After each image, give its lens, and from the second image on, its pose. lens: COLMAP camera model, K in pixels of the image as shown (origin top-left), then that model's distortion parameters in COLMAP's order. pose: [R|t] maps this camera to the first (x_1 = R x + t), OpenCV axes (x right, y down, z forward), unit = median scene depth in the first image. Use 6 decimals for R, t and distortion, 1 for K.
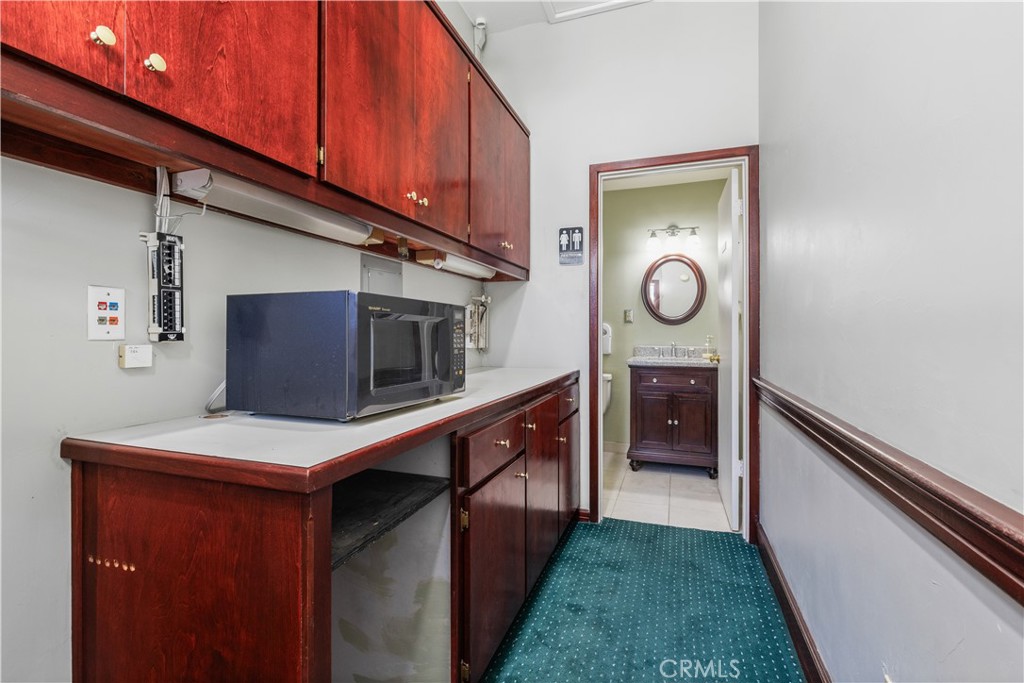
lens RADIAL K [[462.1, 0, 511.1], [0, 462.1, 335.2], [0, 0, 1]] dist [0.002135, -0.001103]
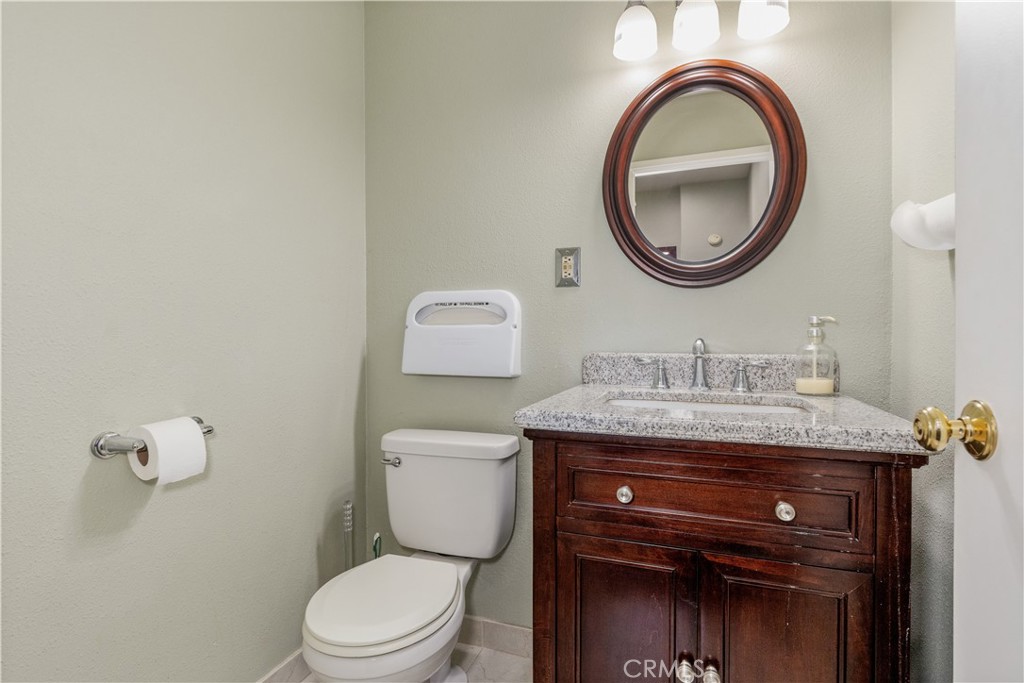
lens RADIAL K [[524.5, 0, 511.4], [0, 524.5, 345.6], [0, 0, 1]] dist [-0.000616, -0.000001]
pose [[0.999966, -0.008207, -0.000853, 0.224156], [0.008216, 0.999895, 0.011934, 0.013041], [0.000755, -0.011941, 0.999928, 0.644230]]
